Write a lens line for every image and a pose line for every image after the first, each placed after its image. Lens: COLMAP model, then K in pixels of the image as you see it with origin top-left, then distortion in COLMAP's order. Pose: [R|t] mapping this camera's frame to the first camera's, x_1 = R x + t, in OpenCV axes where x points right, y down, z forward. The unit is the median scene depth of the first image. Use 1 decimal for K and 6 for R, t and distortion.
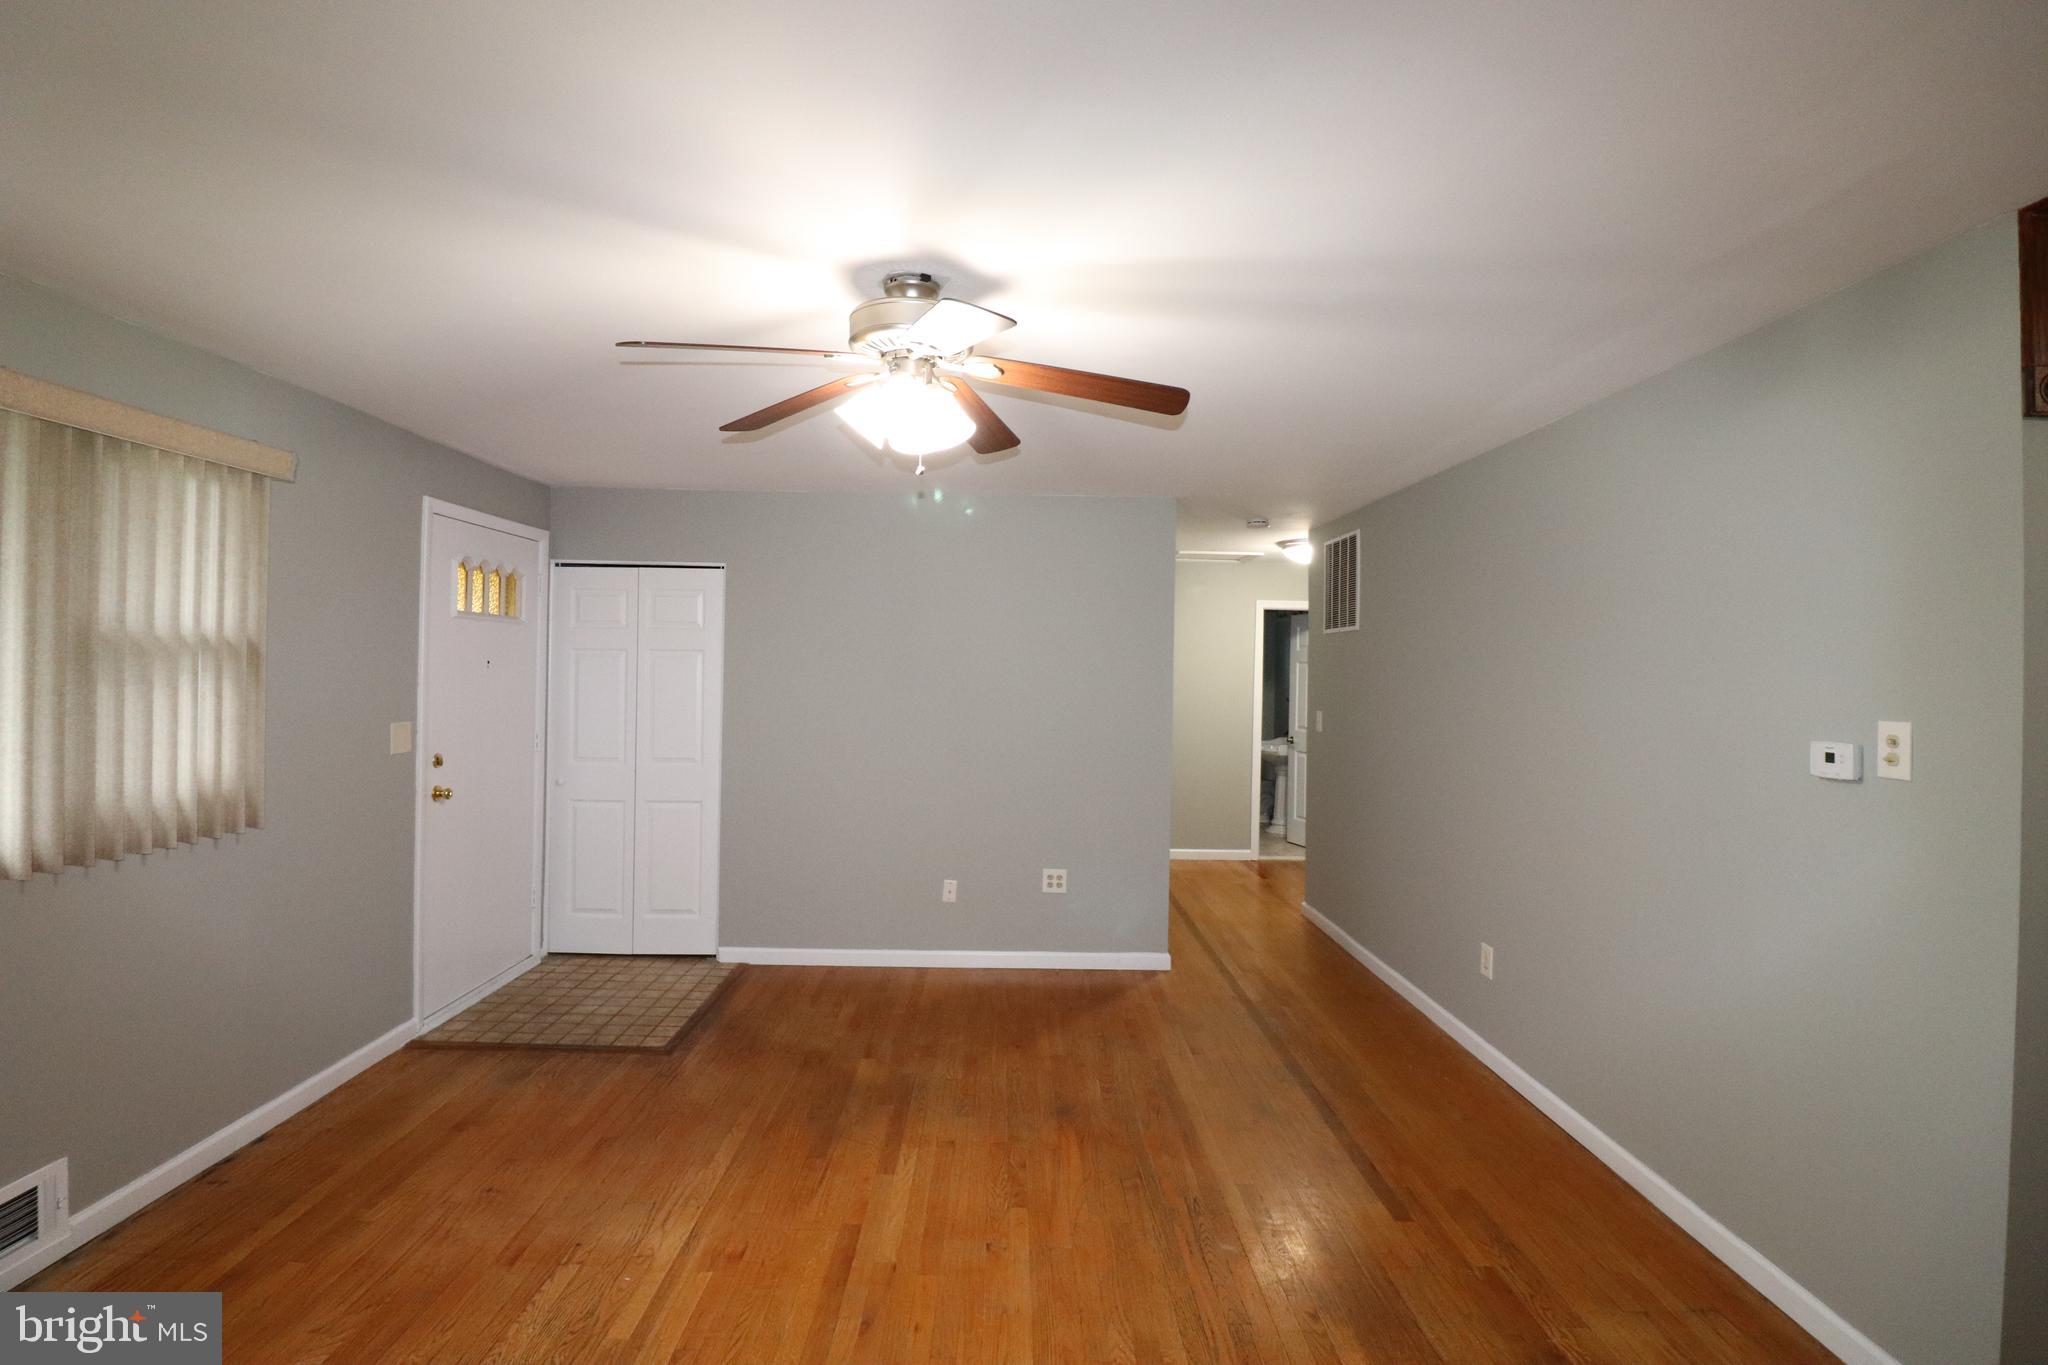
lens RADIAL K [[945.7, 0, 1012.6], [0, 945.7, 671.0], [0, 0, 1]] dist [-0.001251, -0.012505]
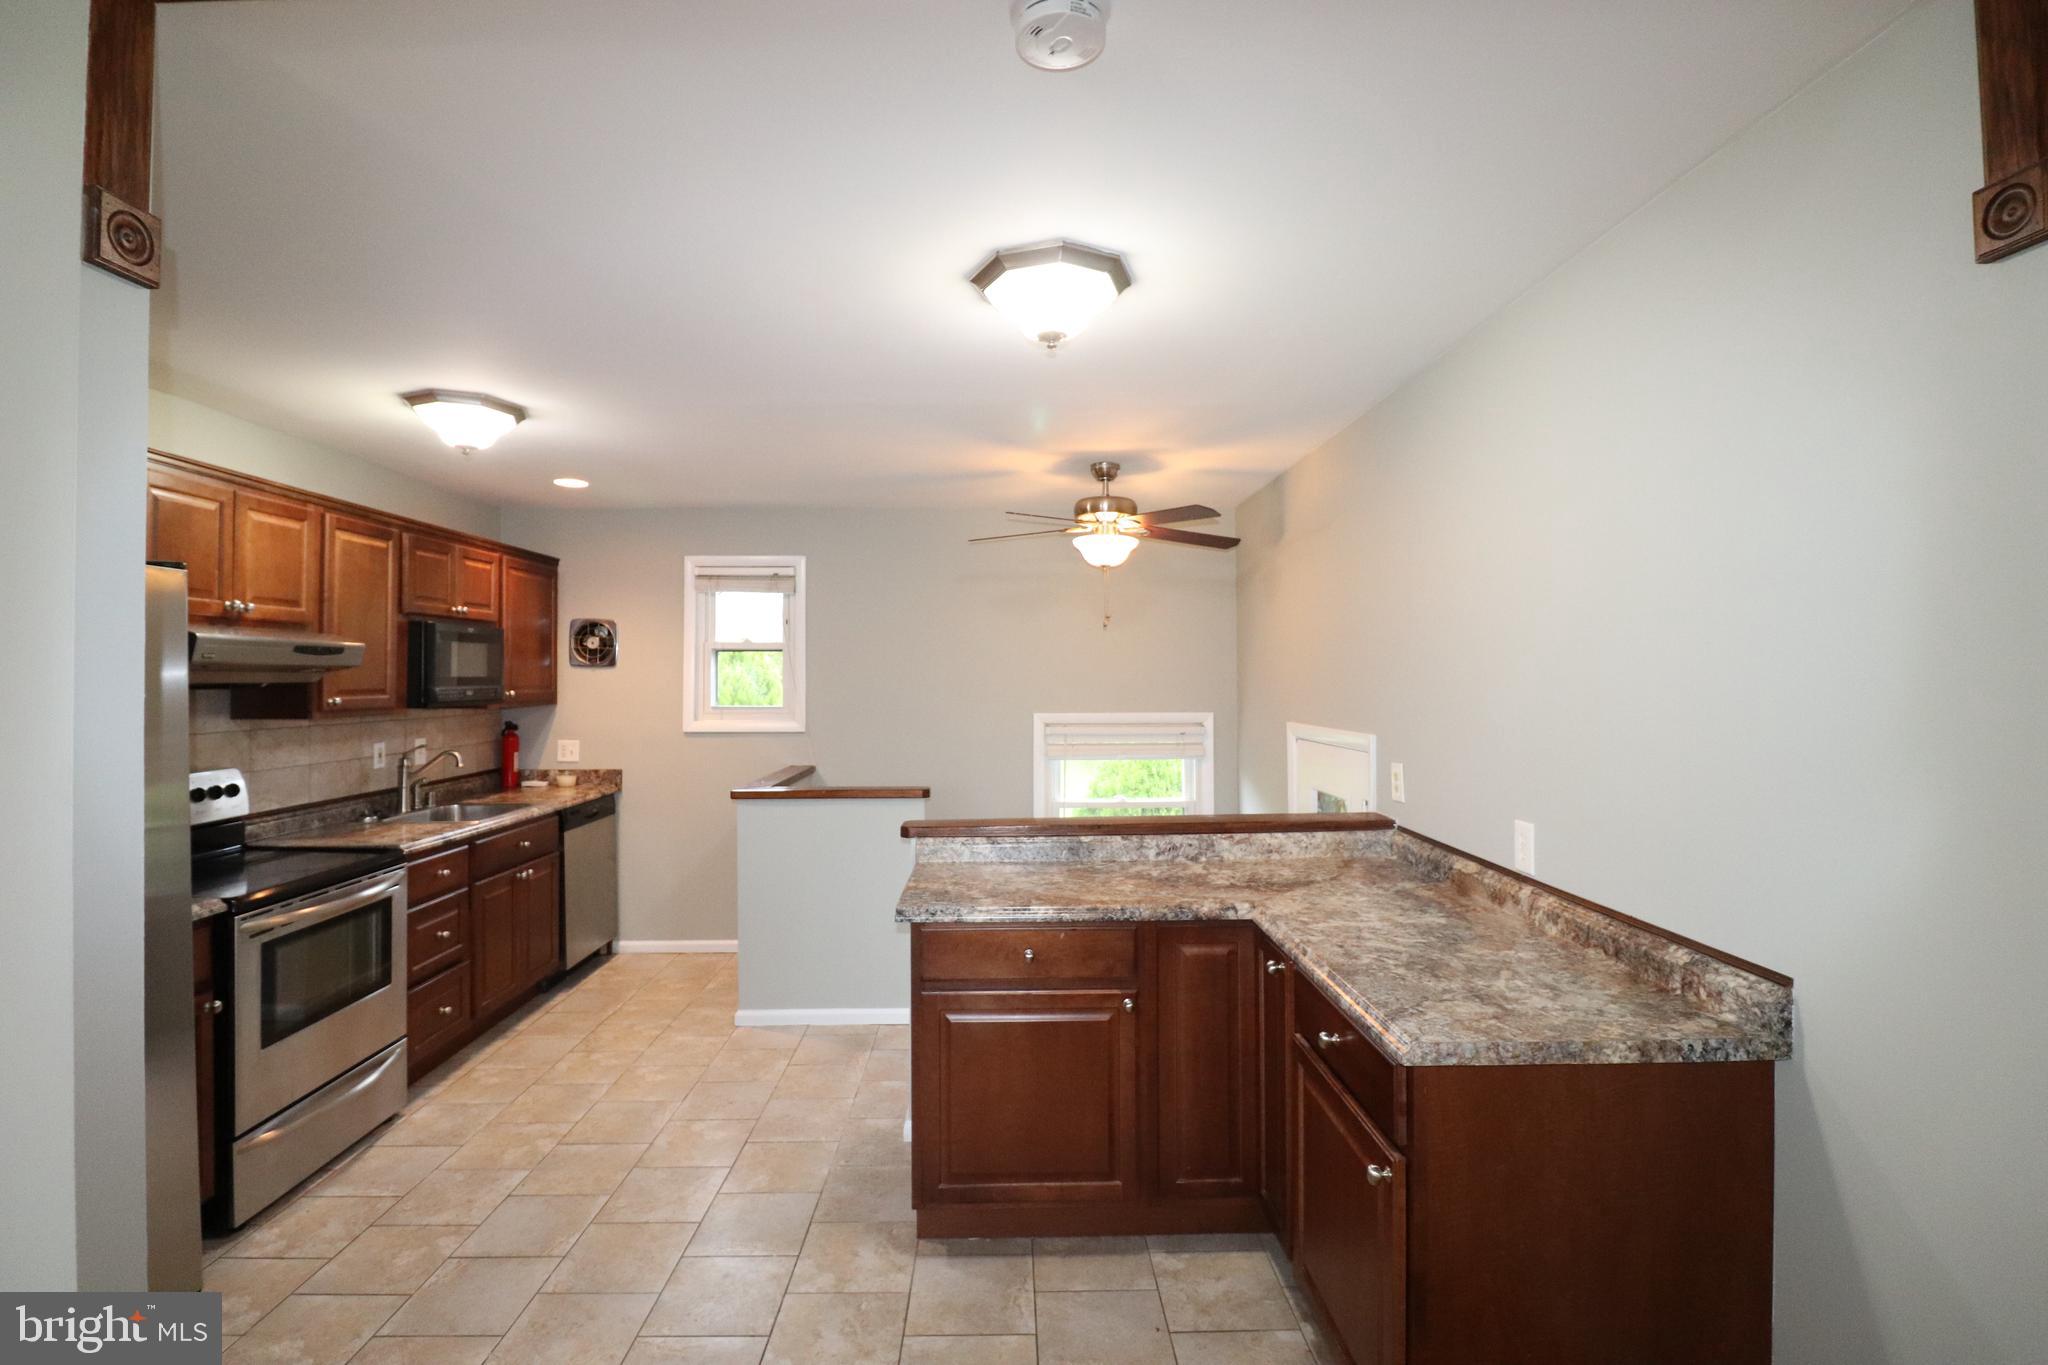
lens RADIAL K [[945.7, 0, 1017.8], [0, 945.7, 666.9], [0, 0, 1]] dist [-0.001251, -0.012505]
pose [[-0.008568, -0.001113, 0.999963, 0.190106], [0.002087, 0.999997, 0.001131, 0.007941], [-0.999961, 0.002097, -0.008565, 0.151072]]
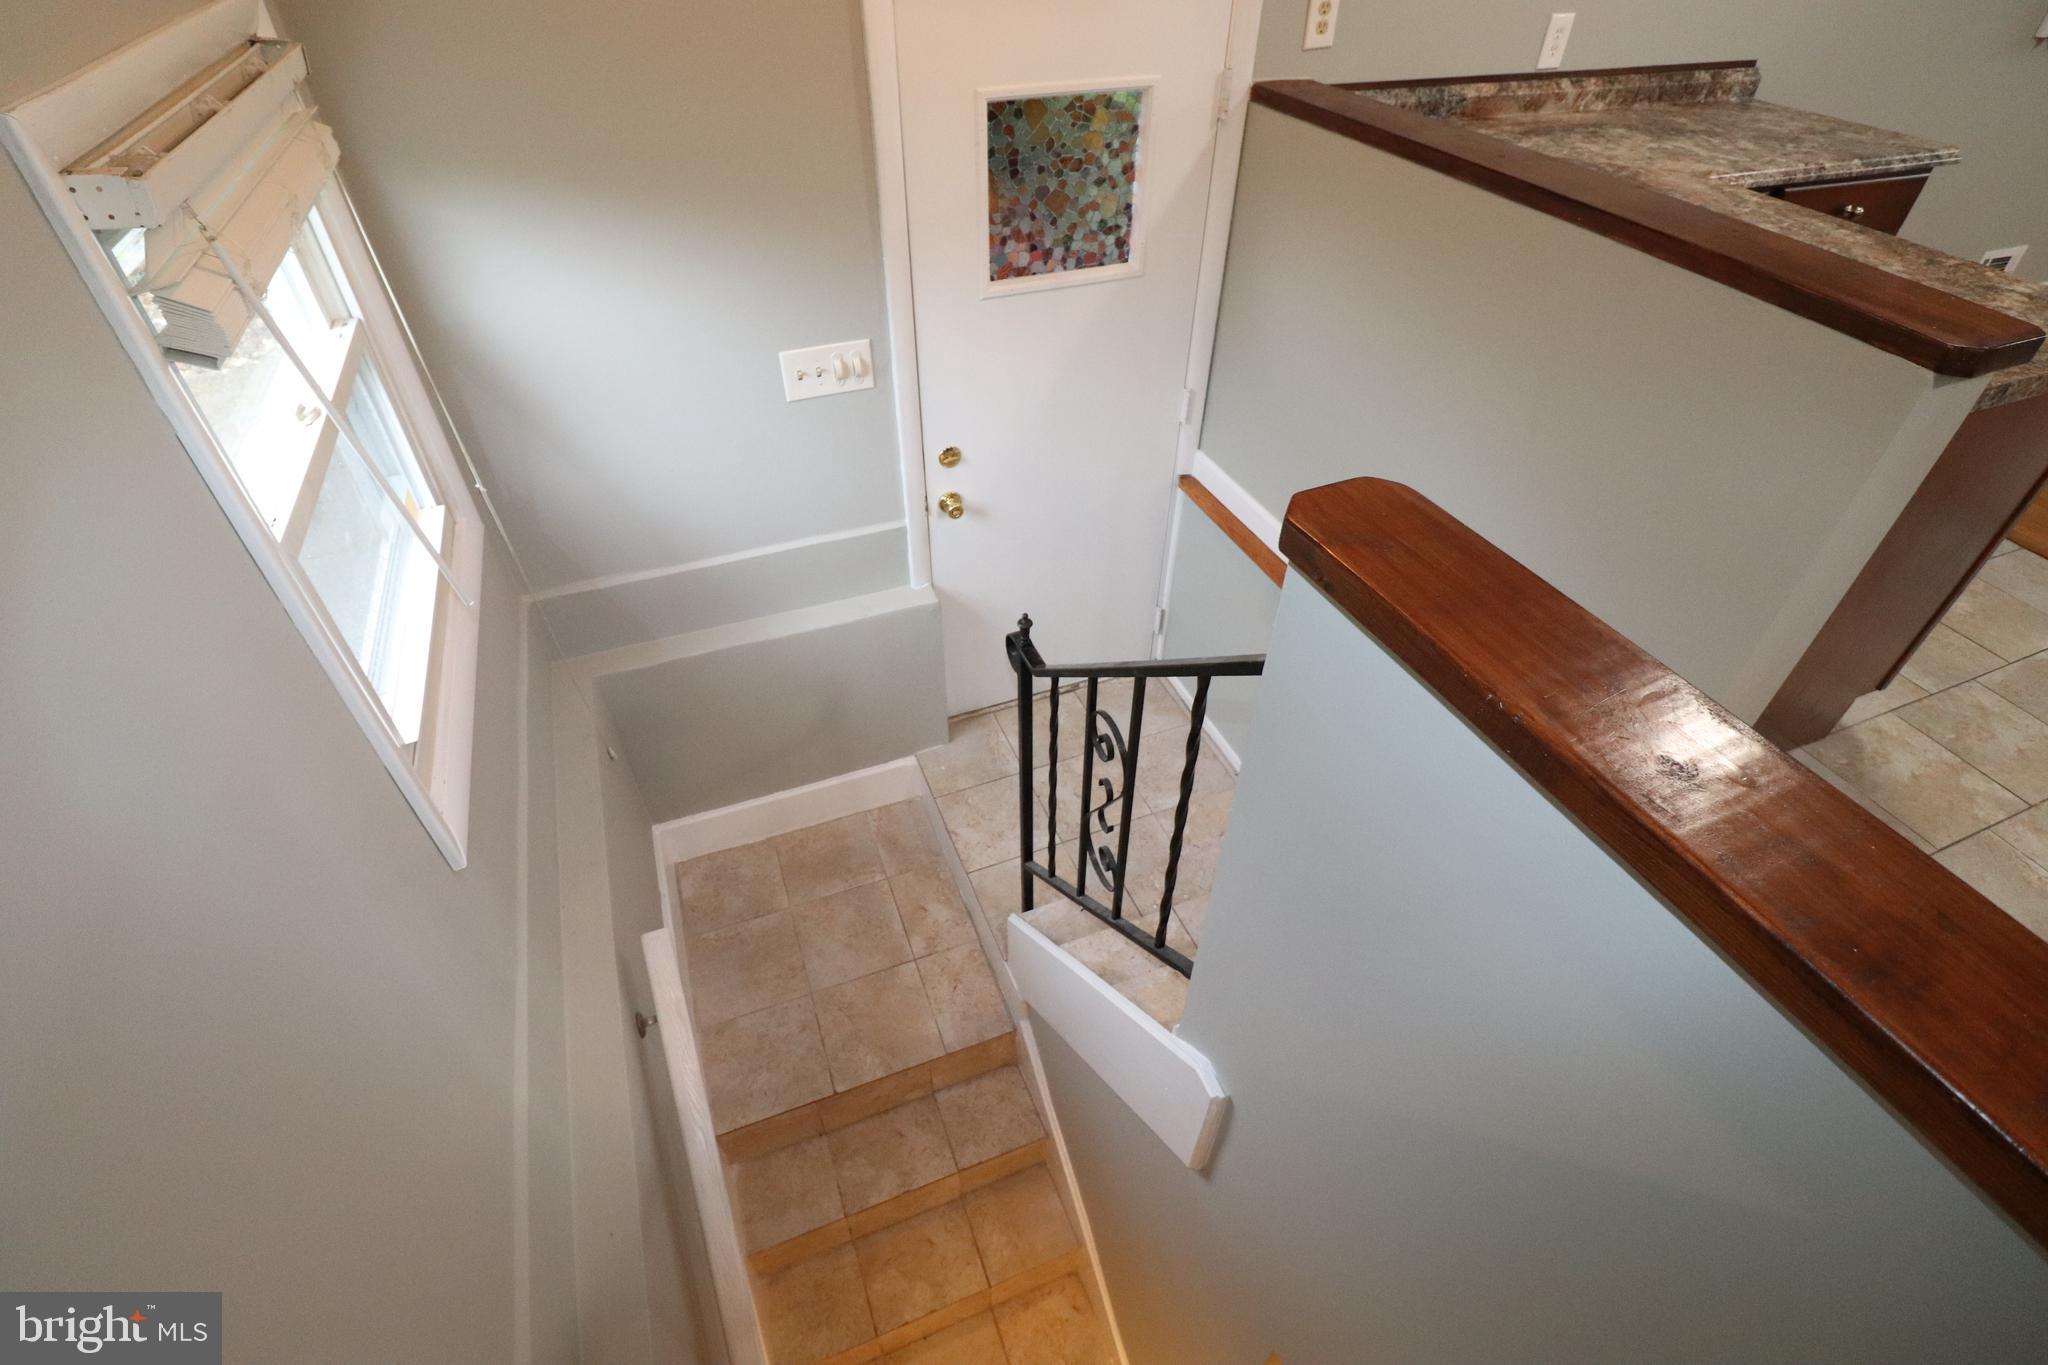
lens RADIAL K [[945.7, 0, 1023.0], [0, 945.7, 670.3], [0, 0, 1]] dist [-0.001251, -0.012505]
pose [[-0.932325, 0.227053, -0.281456, 1.387497], [-0.013867, 0.755296, 0.655237, 0.034566], [0.361356, 0.614797, -0.701032, 0.396637]]
